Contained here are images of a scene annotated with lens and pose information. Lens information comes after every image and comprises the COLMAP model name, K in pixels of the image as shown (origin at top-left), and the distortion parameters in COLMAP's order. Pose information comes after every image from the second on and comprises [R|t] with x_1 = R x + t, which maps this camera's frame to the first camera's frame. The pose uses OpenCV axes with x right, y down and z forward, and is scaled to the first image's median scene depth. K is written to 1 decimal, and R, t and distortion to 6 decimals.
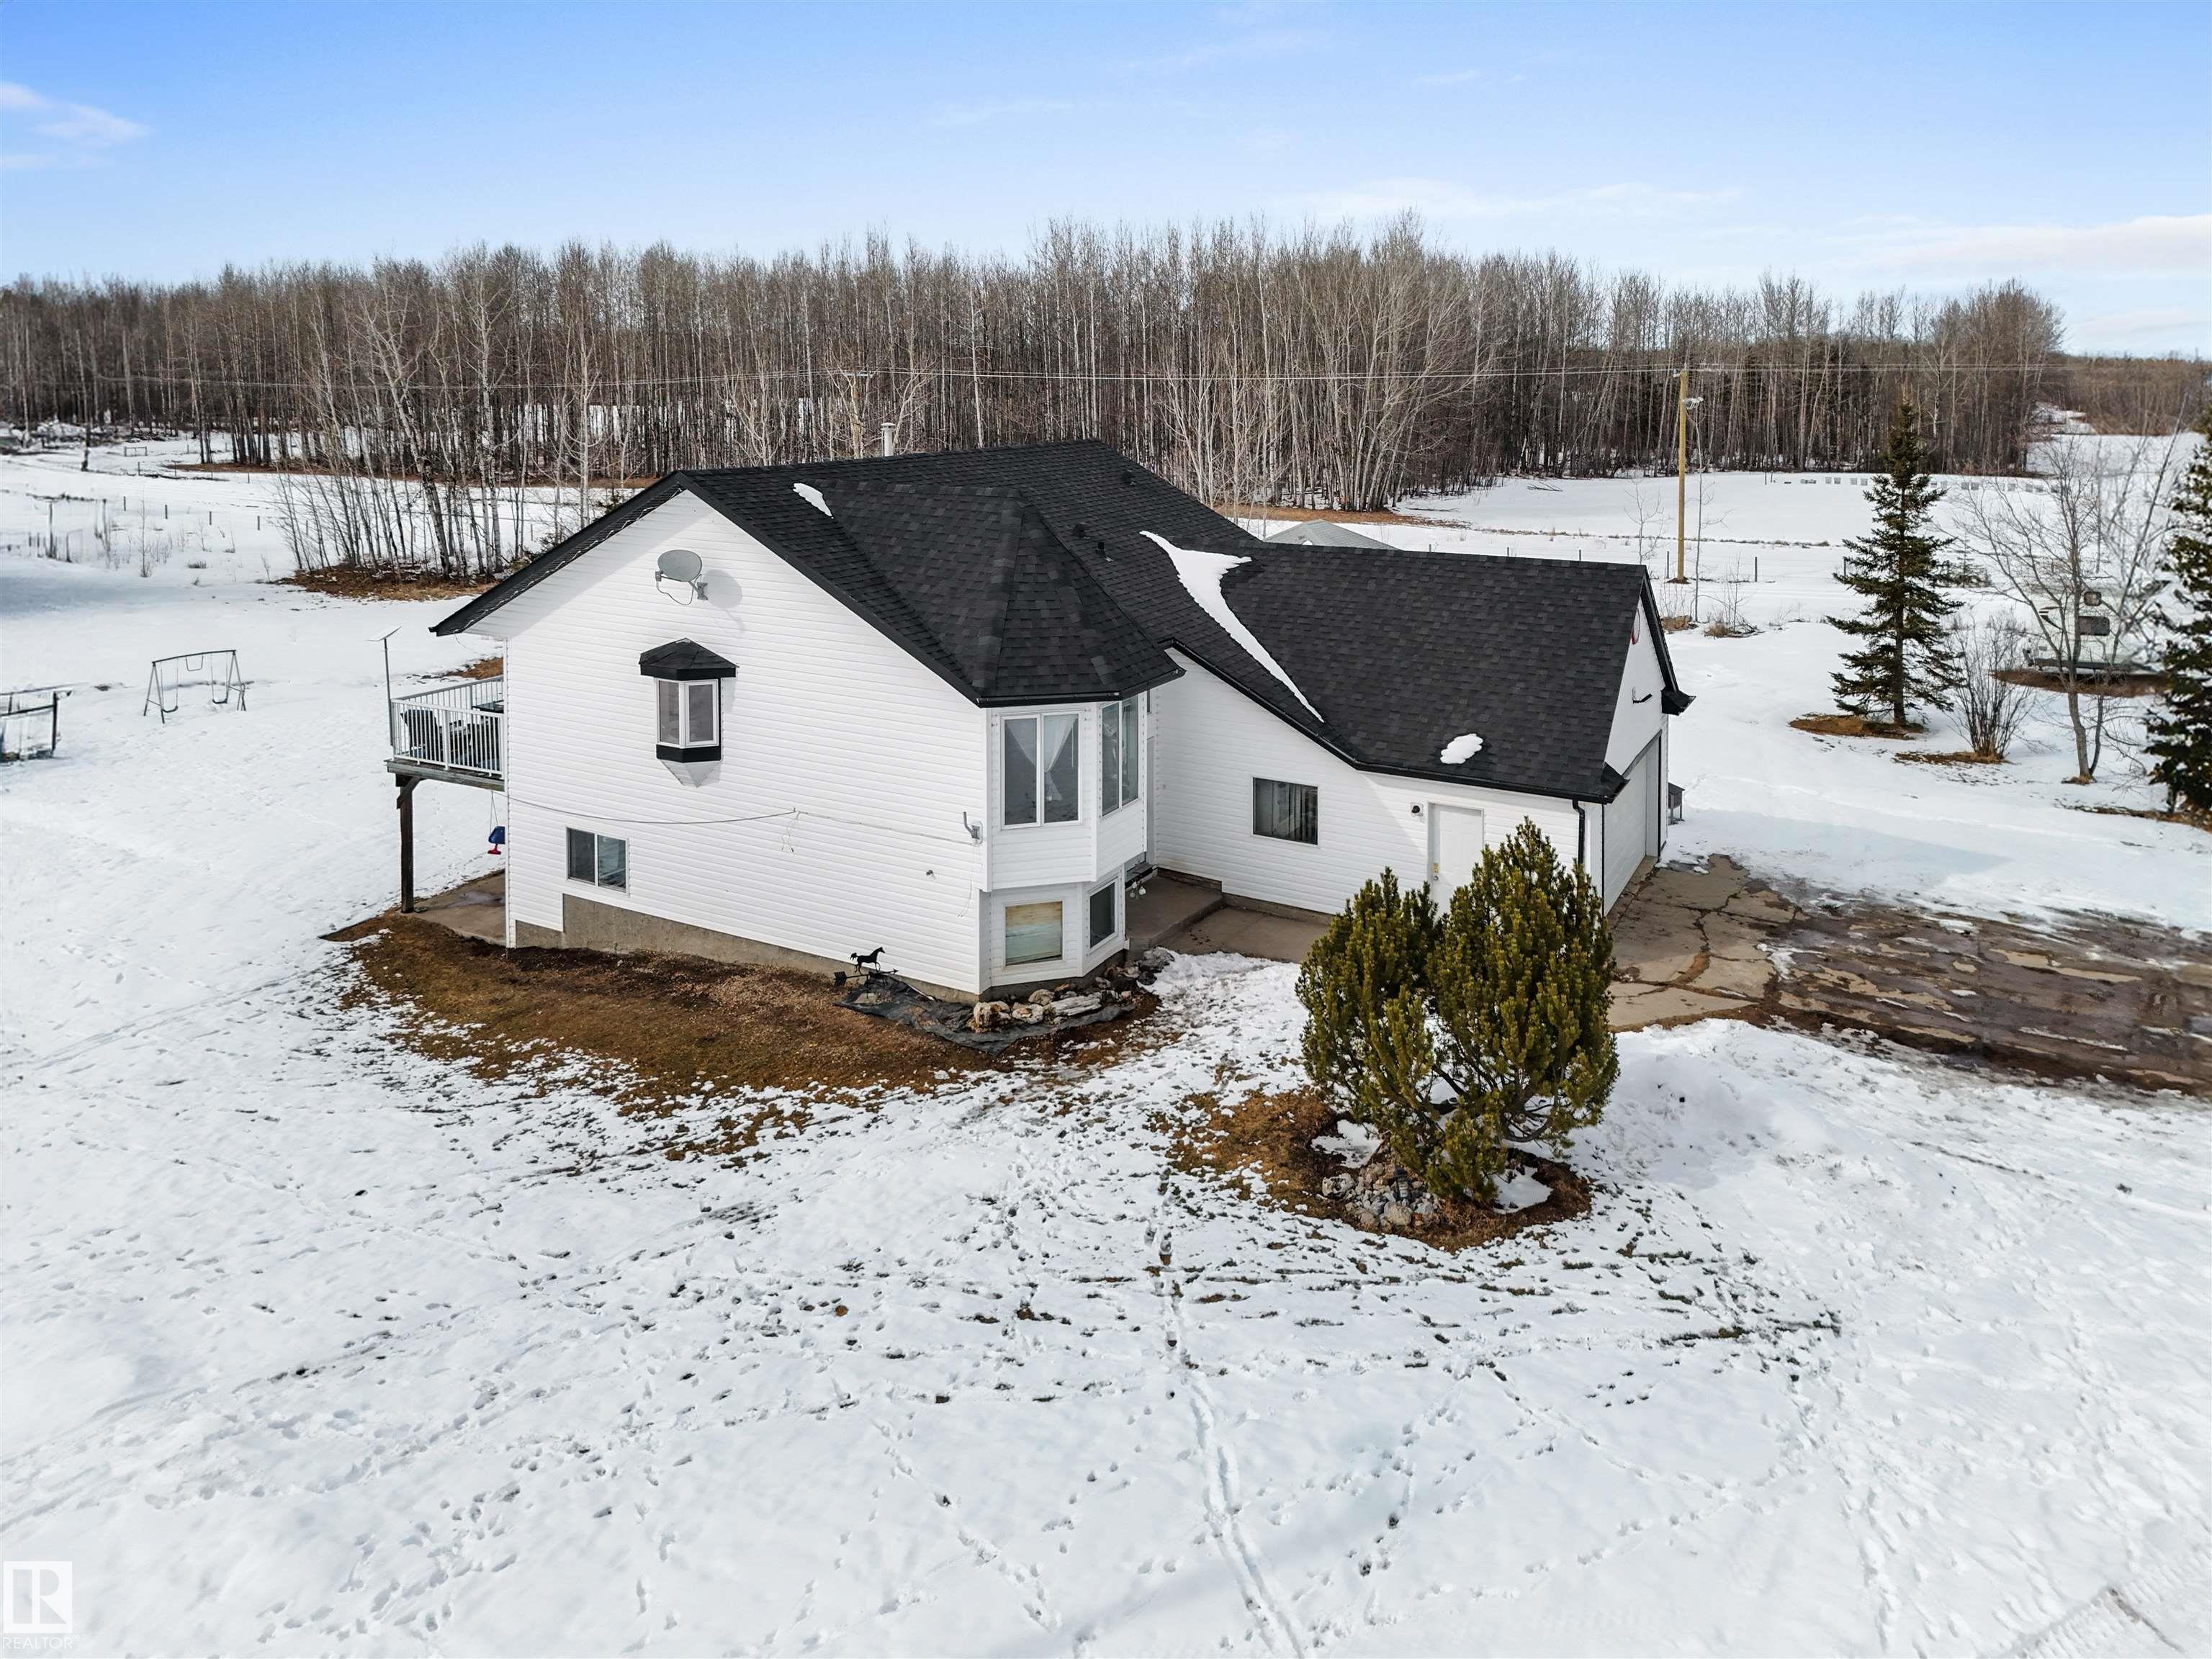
lens RADIAL K [[1630.7, 0, 1106.0], [0, 1630.7, 829.5], [0, 0, 1]] dist [0.081773, -0.085811]
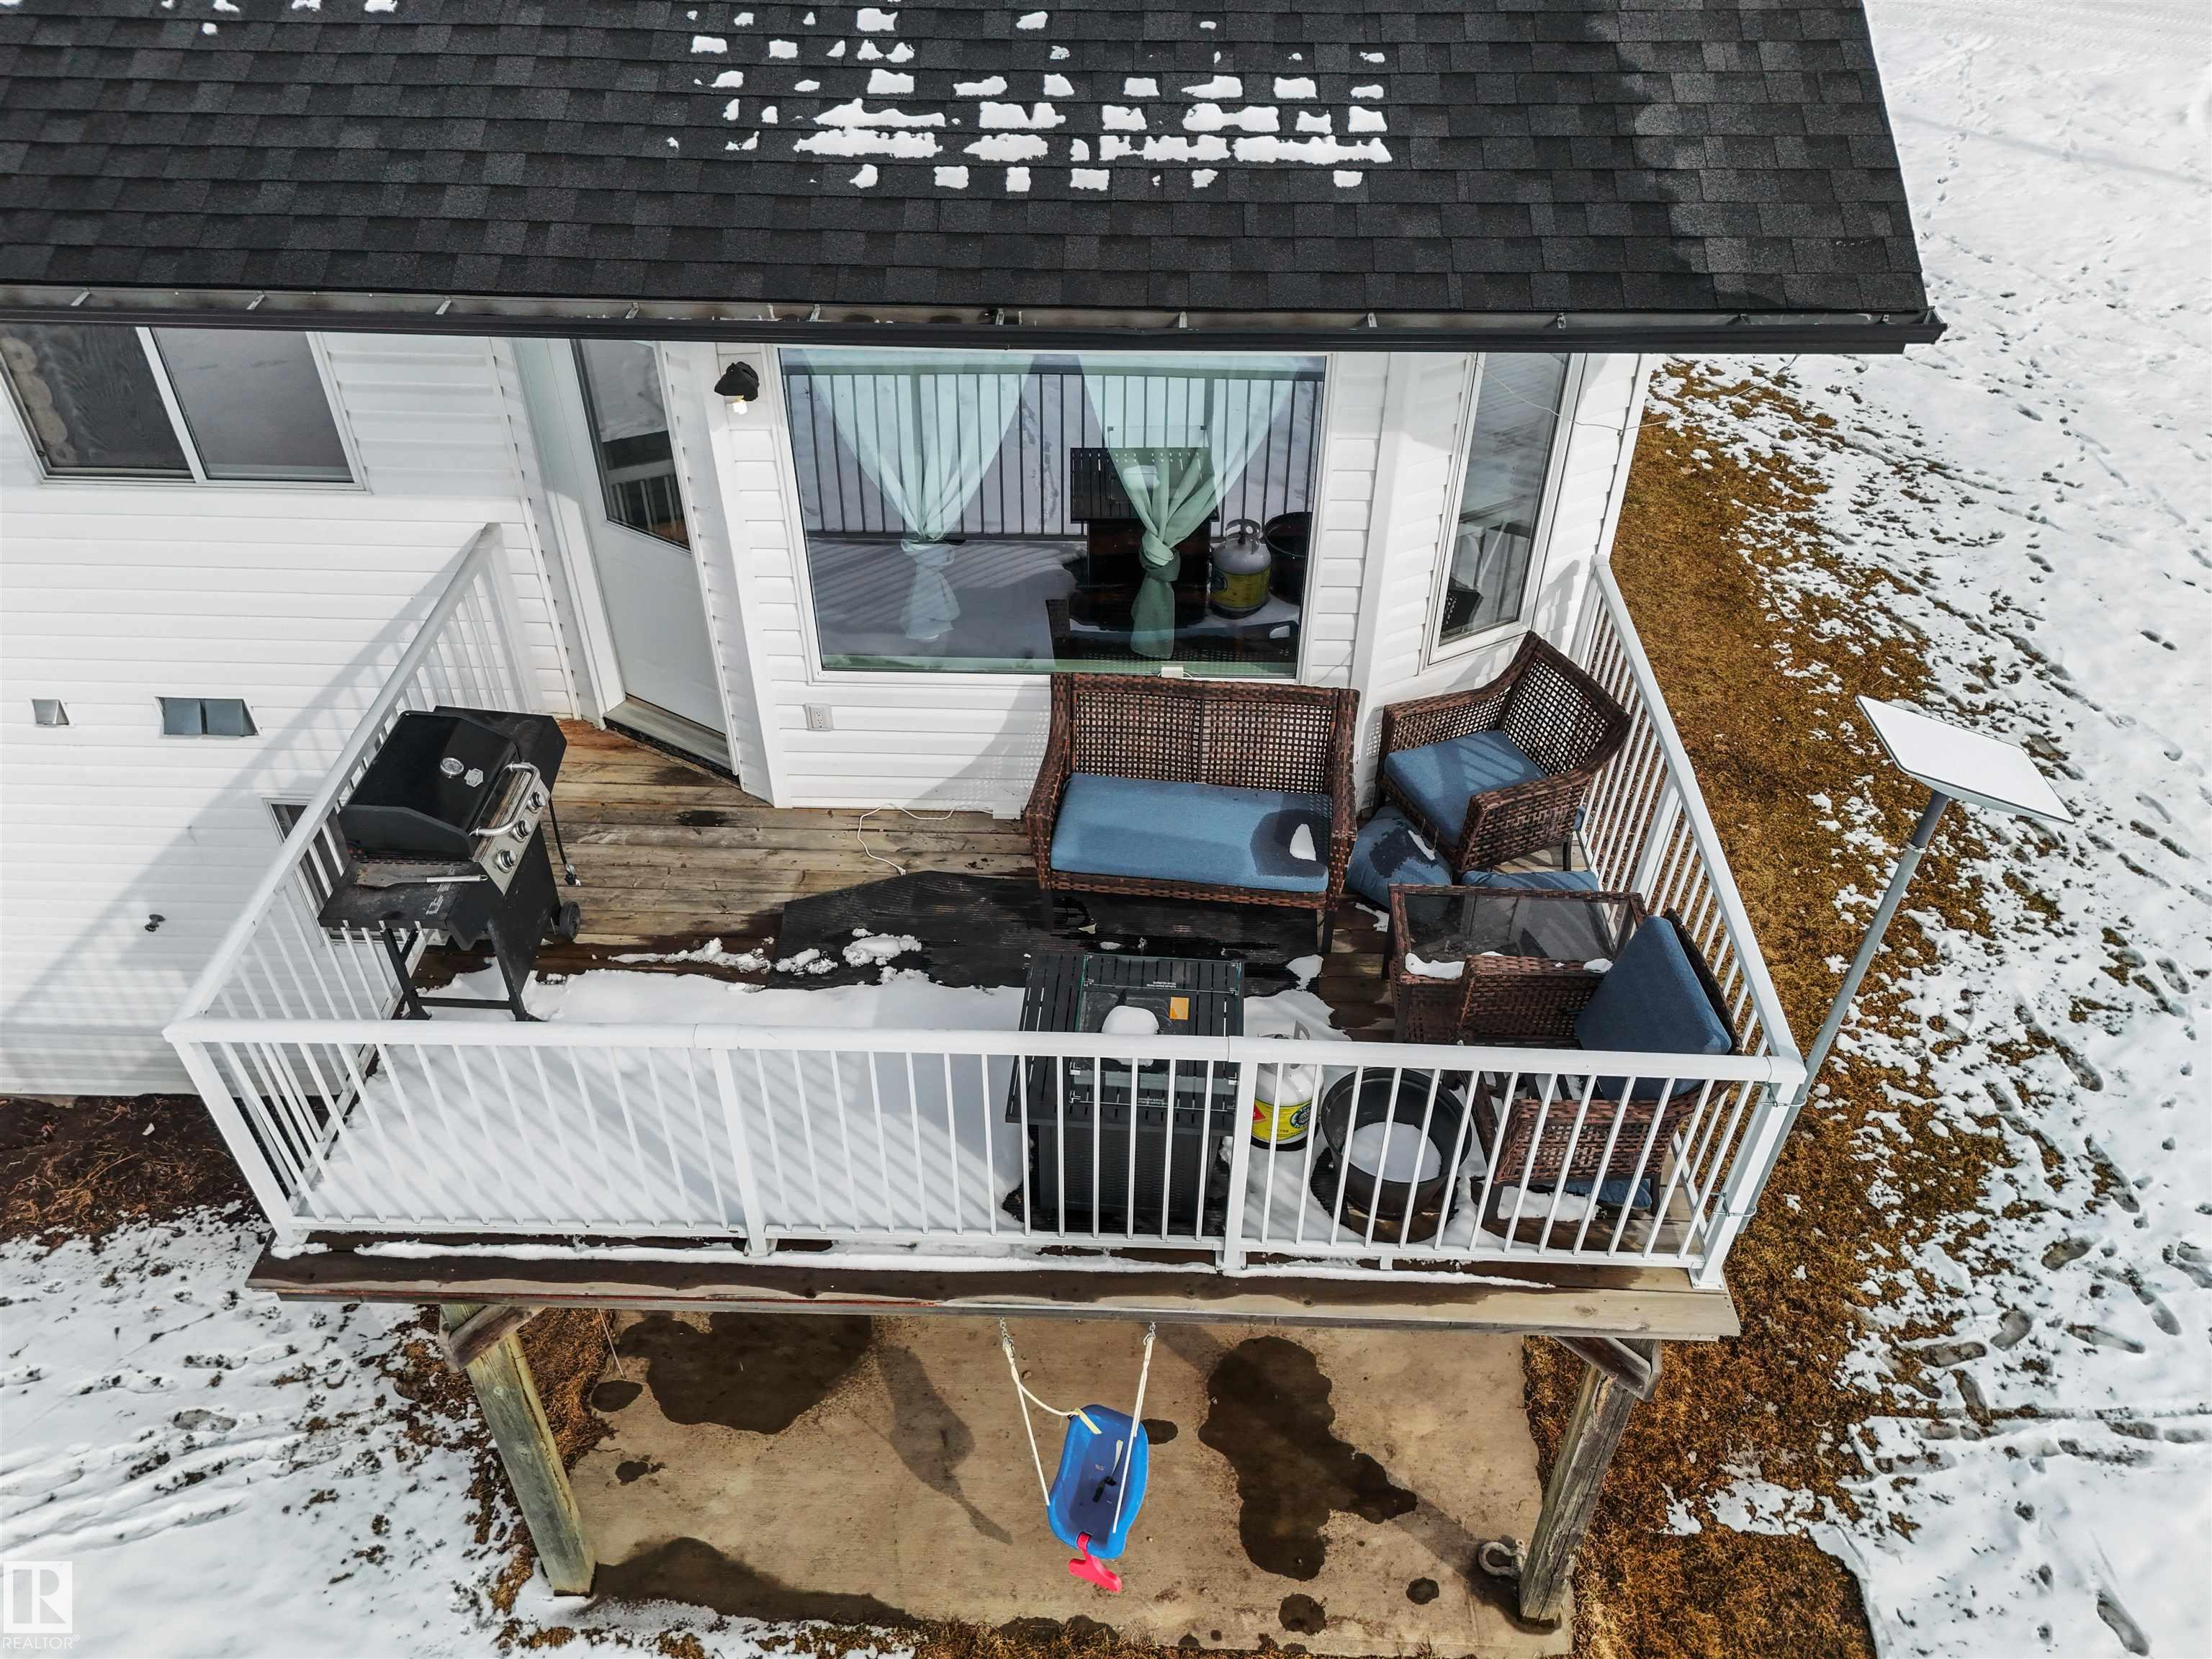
lens RADIAL K [[1630.7, 0, 1106.0], [0, 1630.7, 829.5], [0, 0, 1]] dist [0.081773, -0.085811]
pose [[-0.503472, -0.546870, 0.668917, -0.678571], [0.247505, 0.650468, 0.718076, -0.320622], [-0.827803, 0.527091, -0.192139, 1.421494]]
